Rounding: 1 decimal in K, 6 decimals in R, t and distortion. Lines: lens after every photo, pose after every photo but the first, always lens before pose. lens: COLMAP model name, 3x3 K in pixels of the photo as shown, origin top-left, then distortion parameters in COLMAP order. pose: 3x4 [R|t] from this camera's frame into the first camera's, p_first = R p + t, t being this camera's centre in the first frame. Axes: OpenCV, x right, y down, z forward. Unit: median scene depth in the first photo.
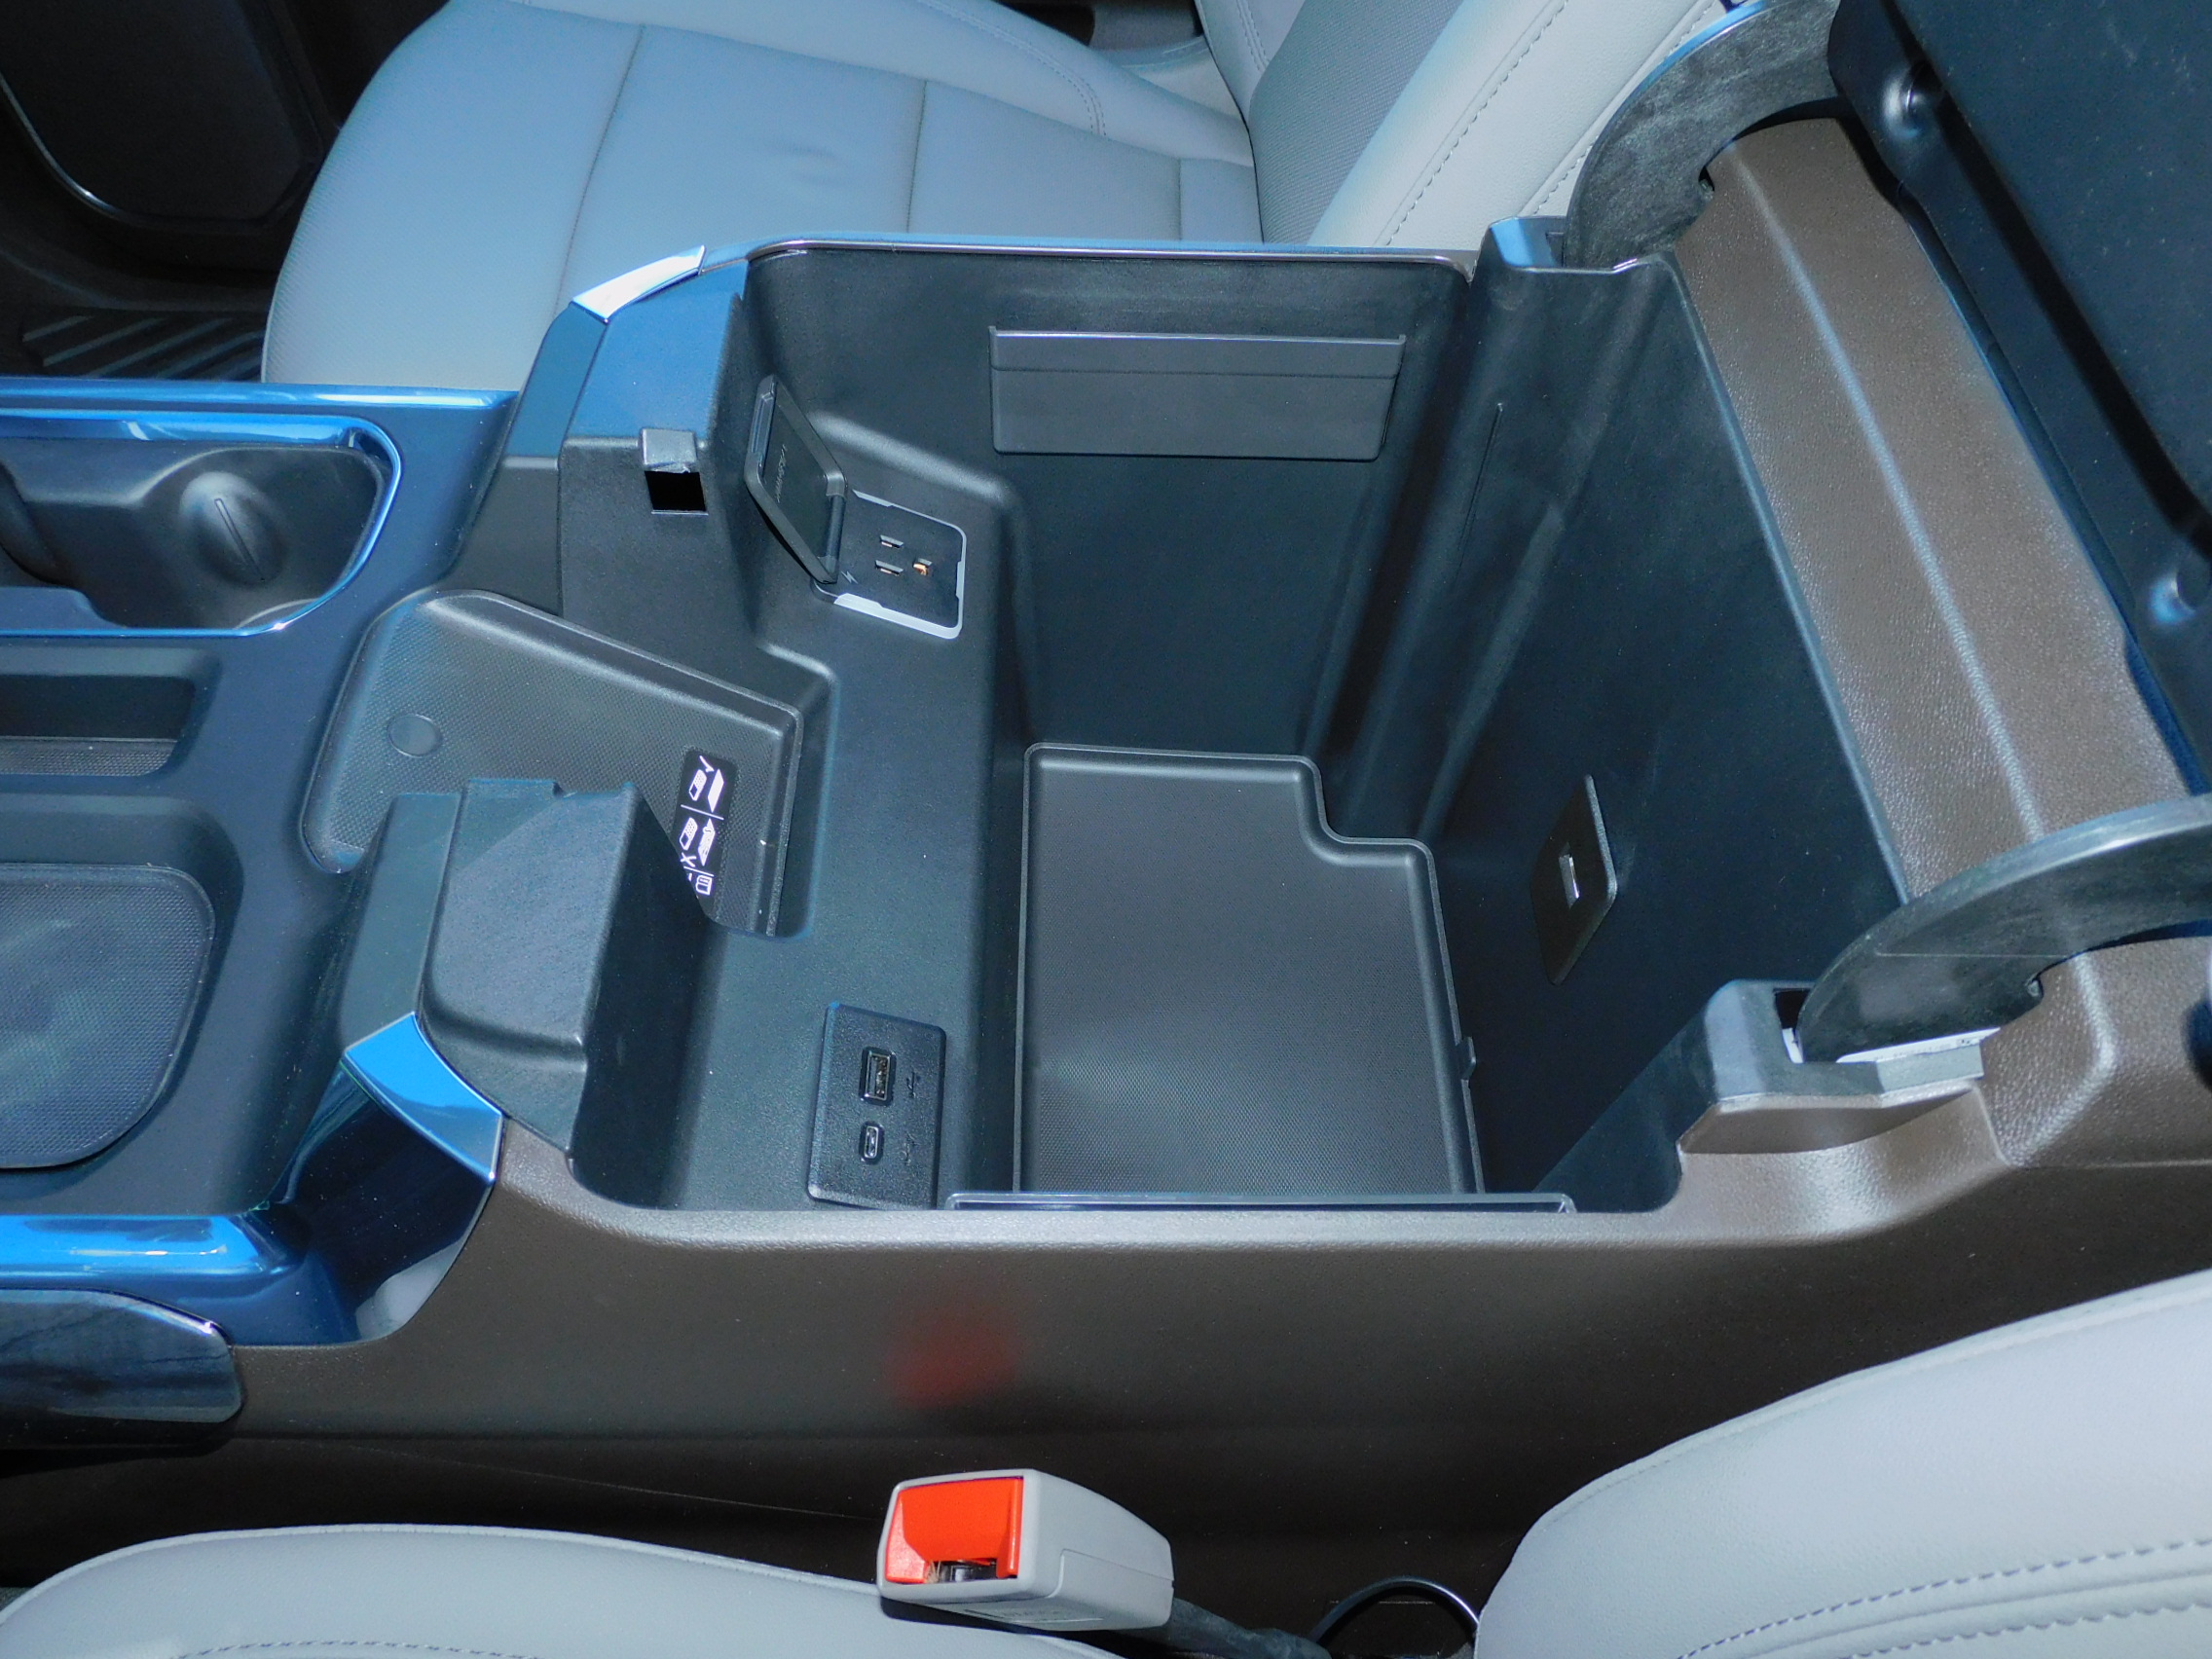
lens RADIAL K [[1585.5, 0, 1113.3], [0, 1585.5, 815.4], [0, 0, 1]] dist [-0.003276, -0.007421]
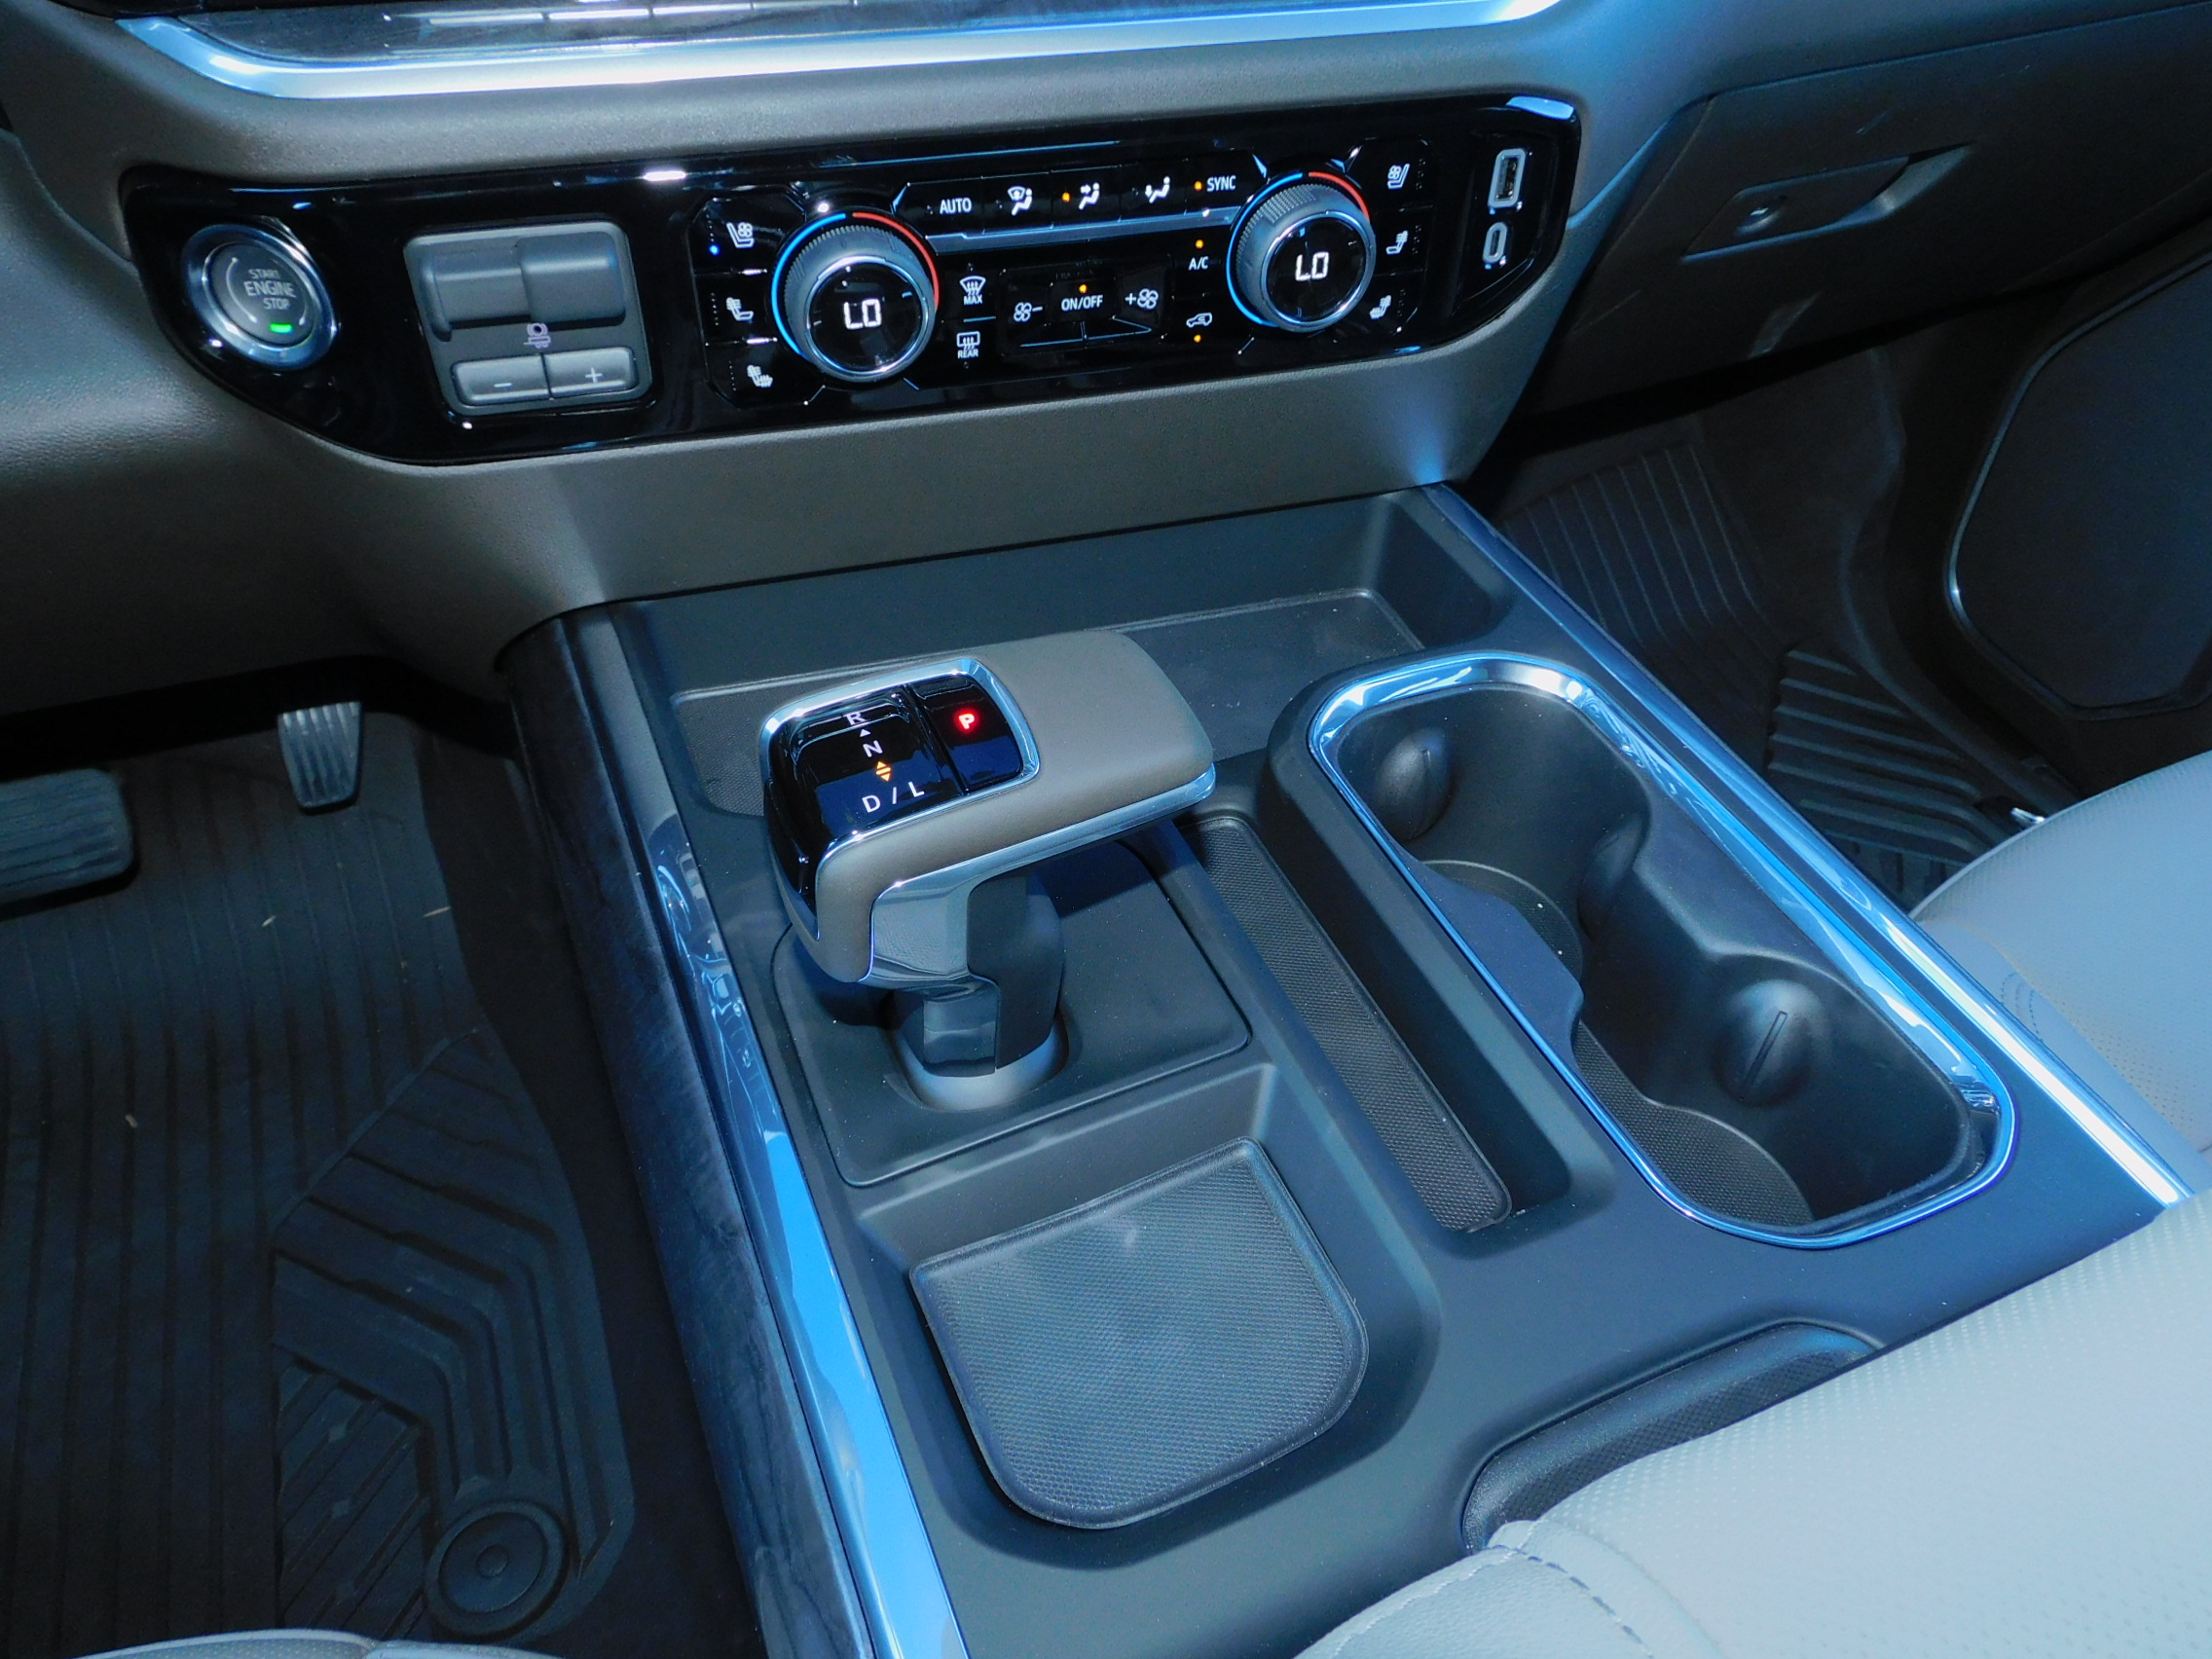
lens RADIAL K [[1585.5, 0, 1091.5], [0, 1585.5, 825.9], [0, 0, 1]] dist [-0.003276, -0.007421]
pose [[0.380734, 0.622795, -0.683497, -0.259710], [-0.752498, 0.638257, 0.162404, -0.157888], [0.537391, 0.452498, 0.711658, 0.239562]]
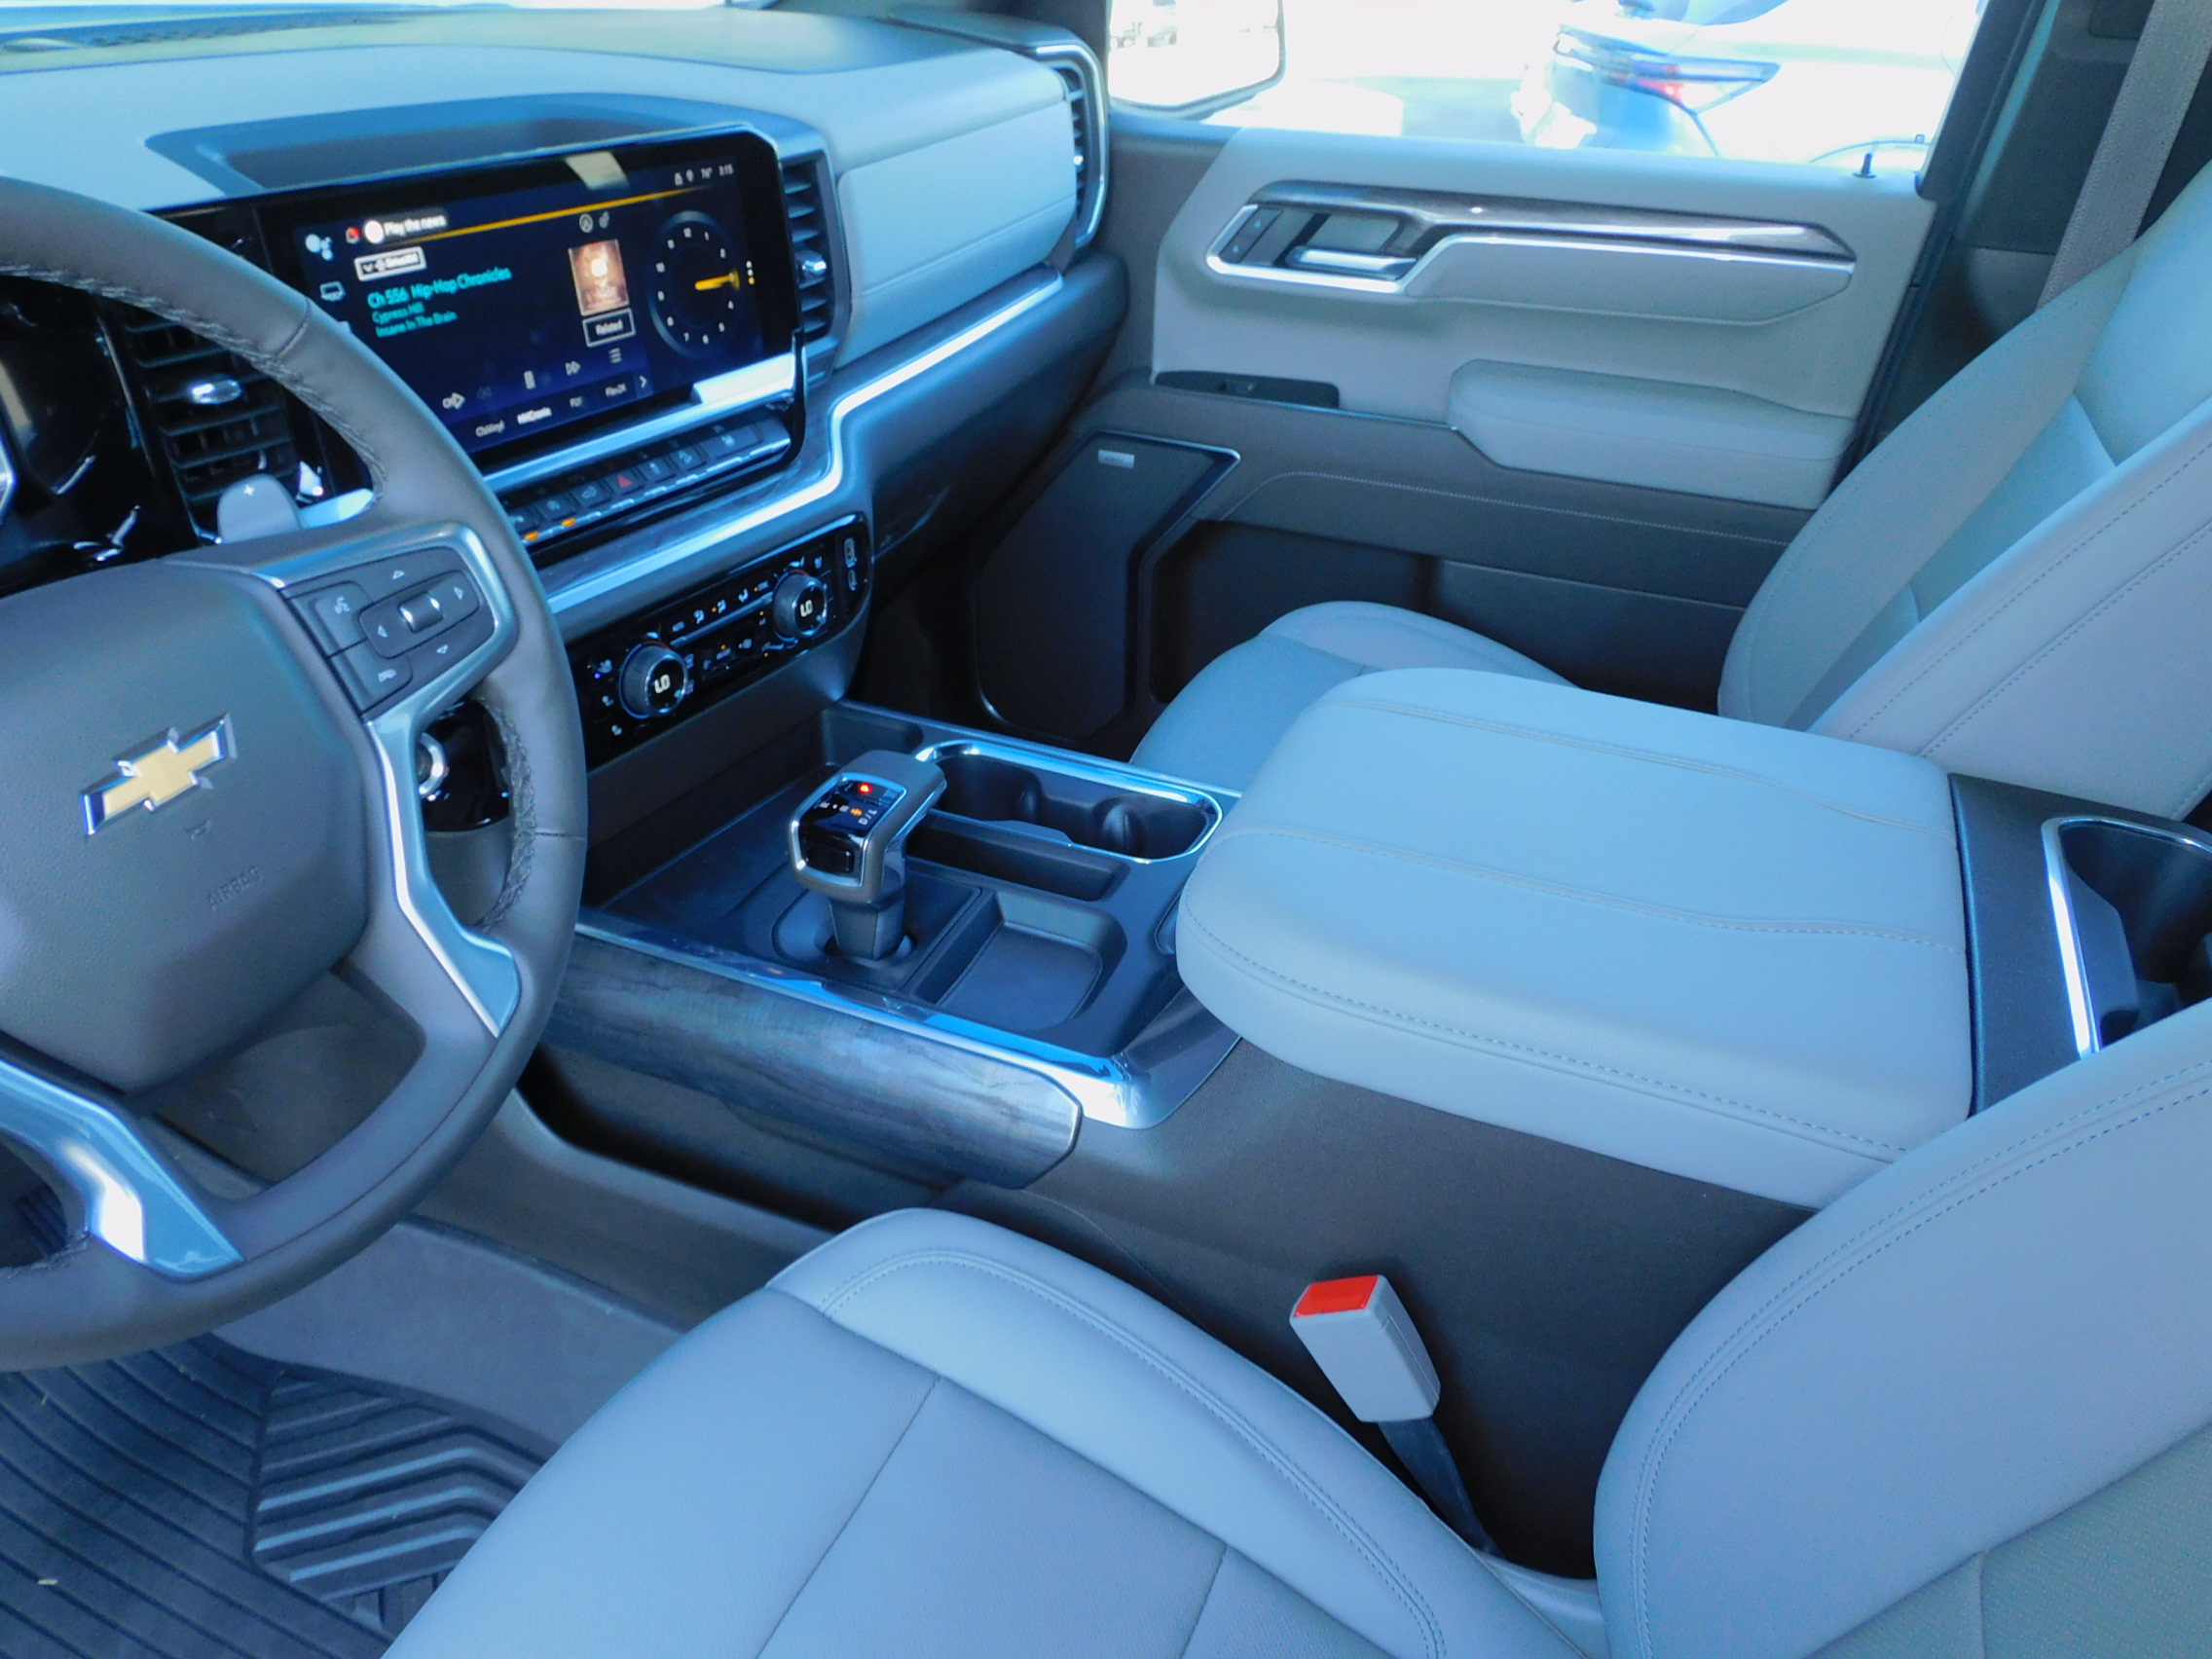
lens RADIAL K [[1585.5, 0, 1091.4], [0, 1585.5, 820.8], [0, 0, 1]] dist [-0.003276, -0.007421]
pose [[0.916743, 0.193934, -0.349245, 0.114746], [-0.318171, 0.883113, -0.344789, 0.625902], [0.241557, 0.427202, 0.871291, -0.920015]]
